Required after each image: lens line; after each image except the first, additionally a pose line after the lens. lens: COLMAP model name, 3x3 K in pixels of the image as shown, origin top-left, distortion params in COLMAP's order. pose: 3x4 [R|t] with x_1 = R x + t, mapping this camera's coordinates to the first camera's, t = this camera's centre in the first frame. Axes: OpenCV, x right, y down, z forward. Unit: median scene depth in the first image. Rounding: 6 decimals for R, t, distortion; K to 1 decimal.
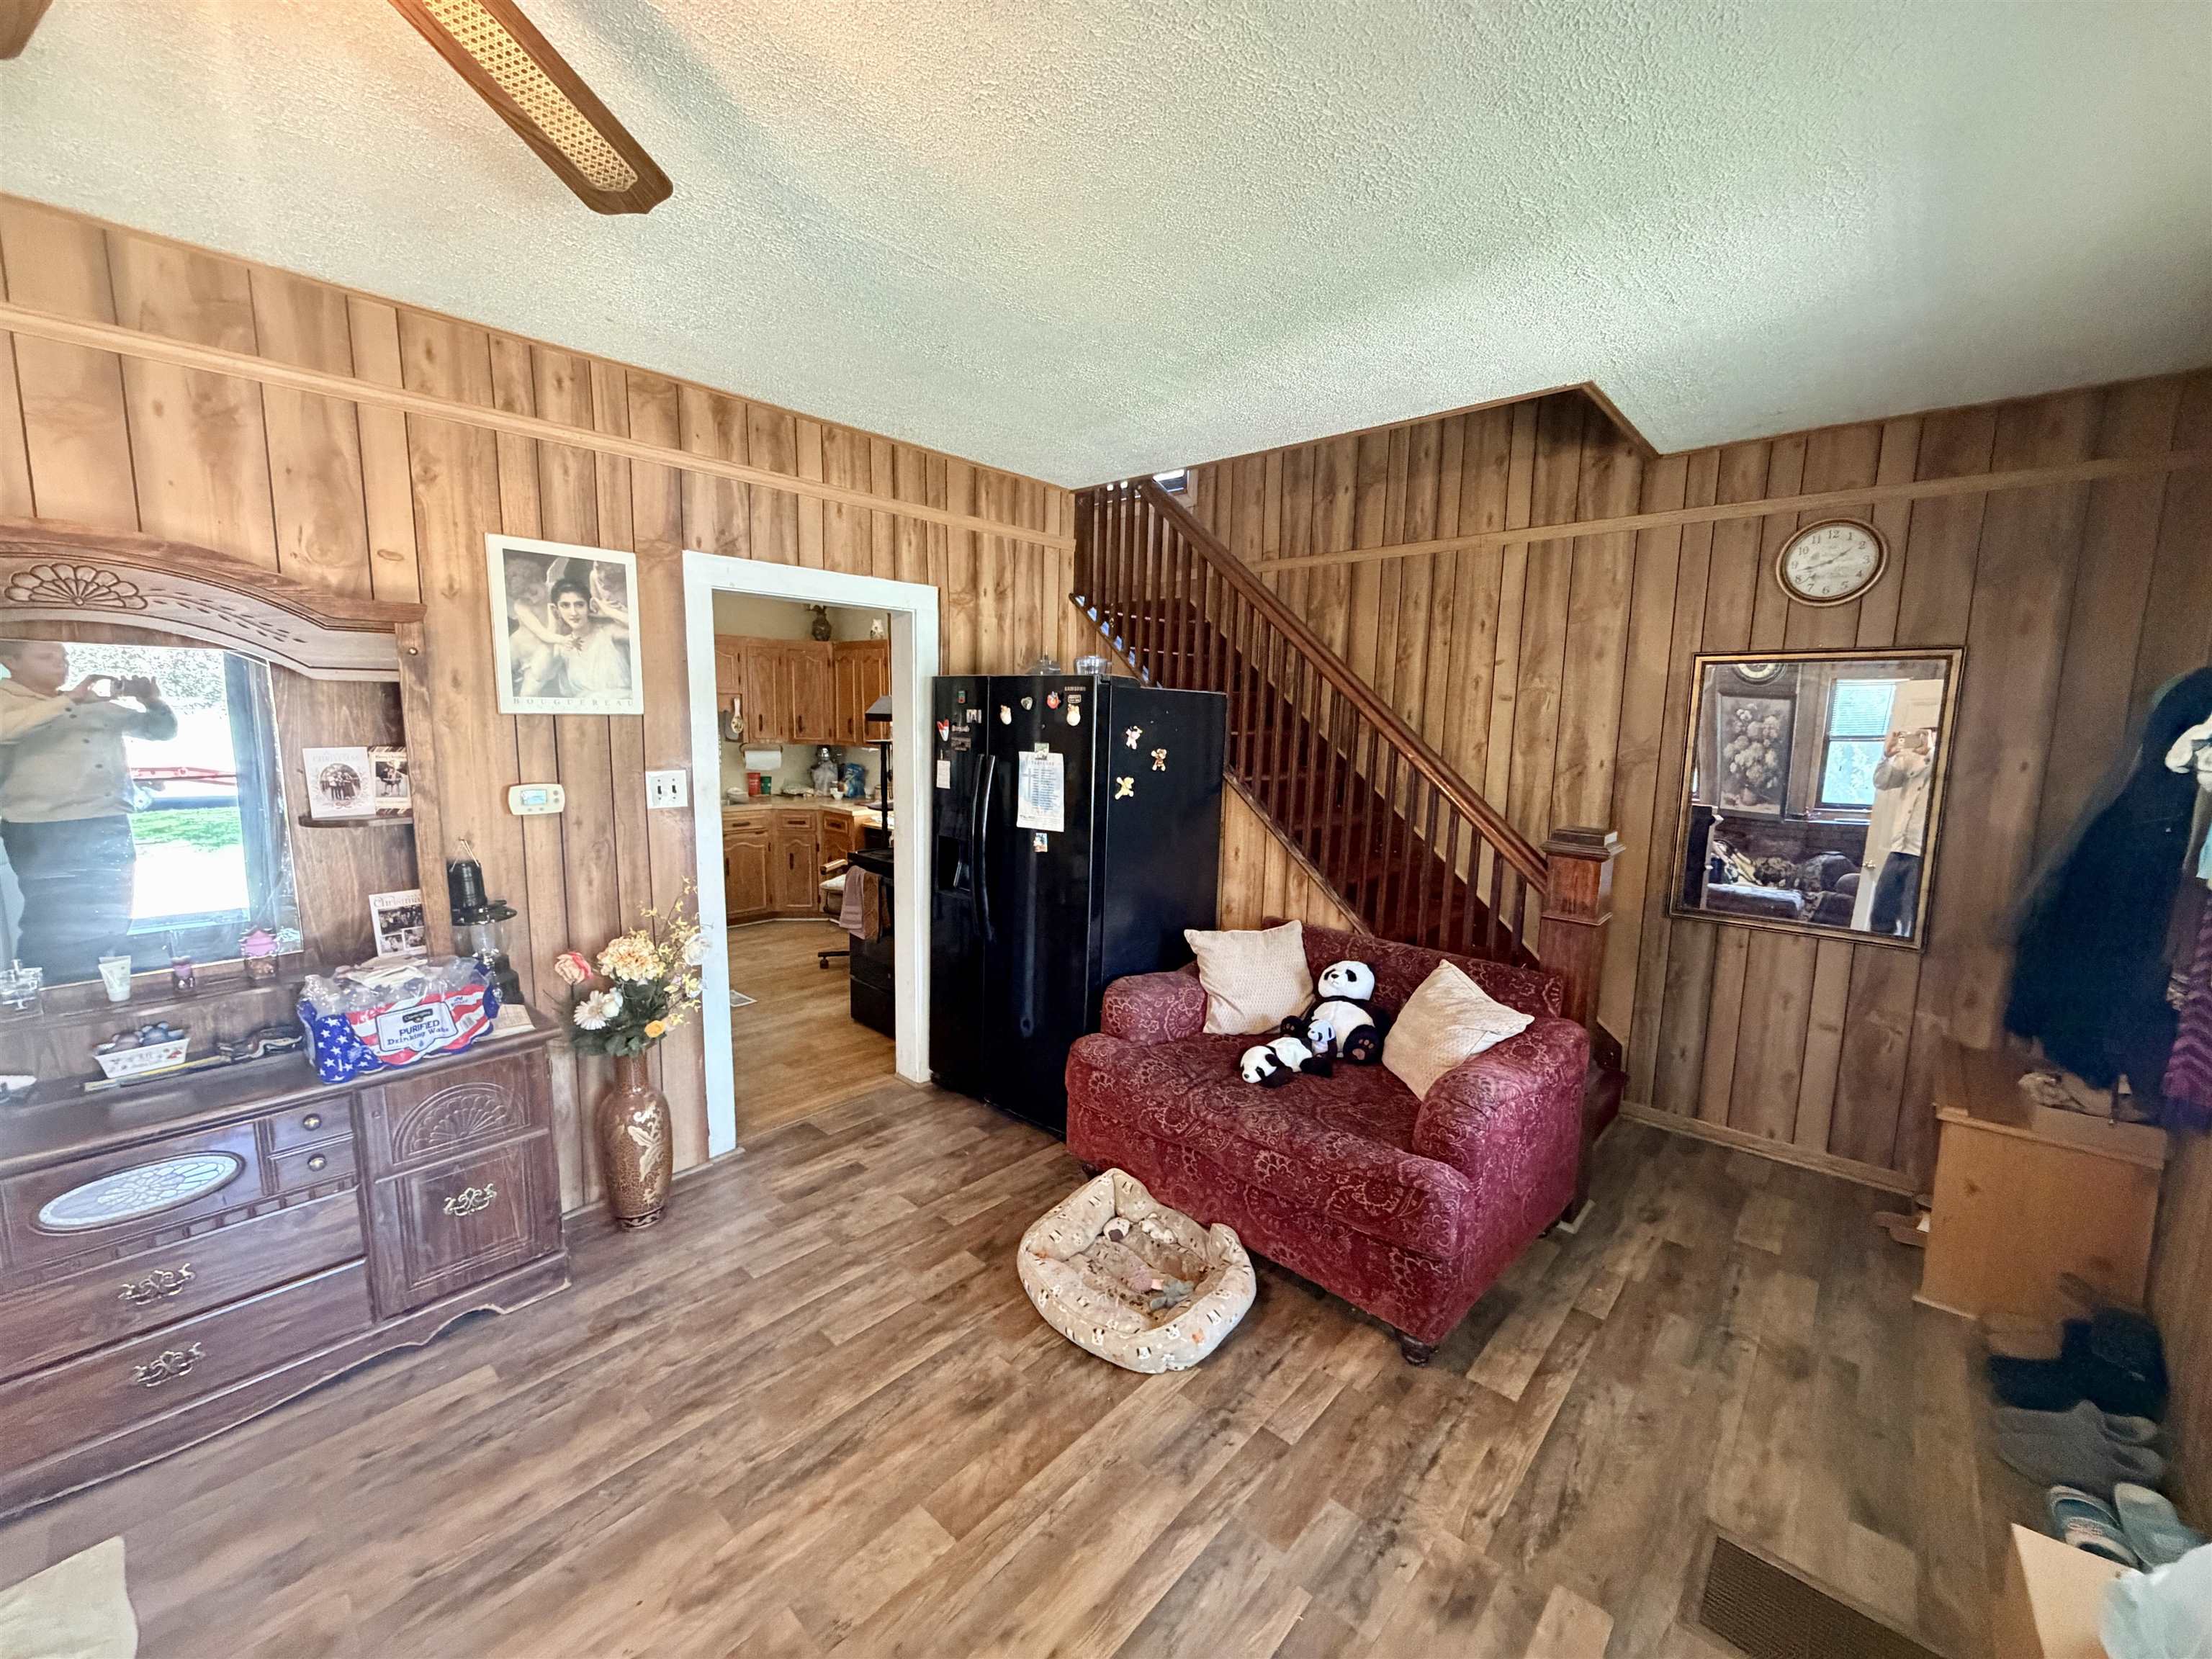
lens RADIAL K [[884.8, 0, 1099.6], [0, 884.8, 826.8], [0, 0, 1]] dist [0.000774, 0.000071]
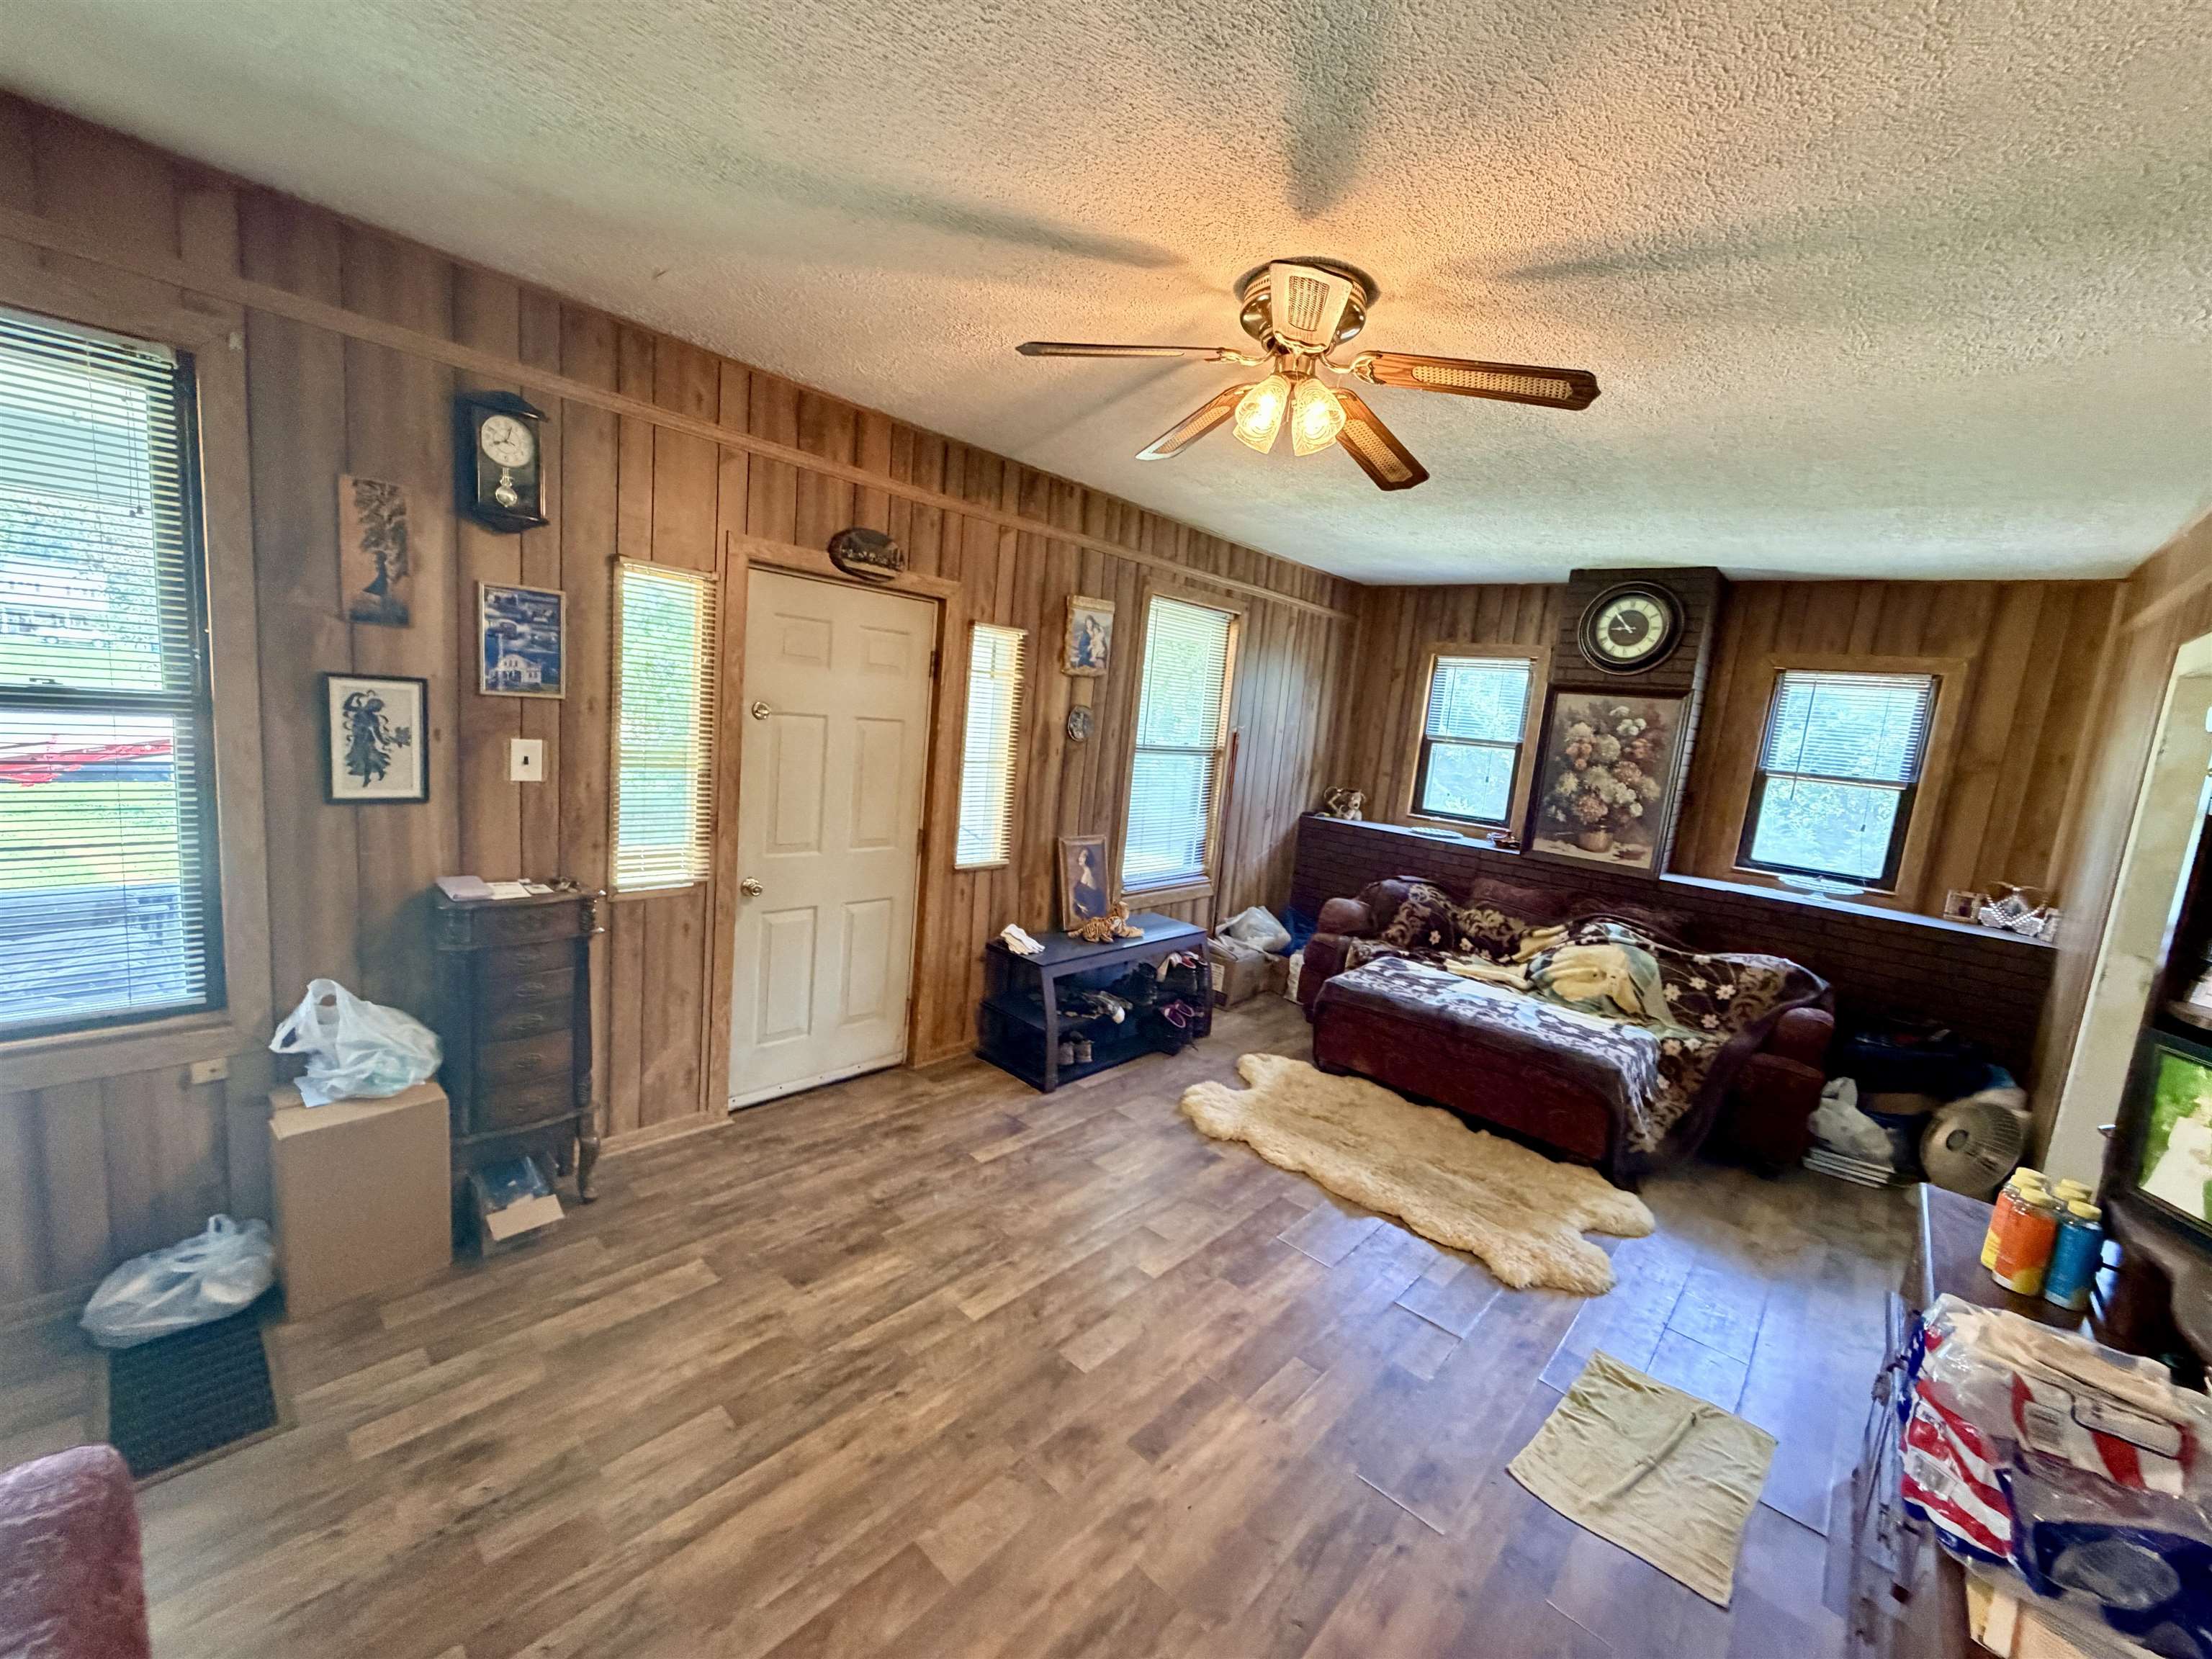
lens RADIAL K [[884.8, 0, 1108.7], [0, 884.8, 832.9], [0, 0, 1]] dist [0.000774, 0.000071]
pose [[-0.993291, -0.114593, -0.015527, -0.141047], [-0.114477, 0.955396, 0.272237, -0.133340], [-0.016362, 0.272188, -0.962105, 0.907602]]
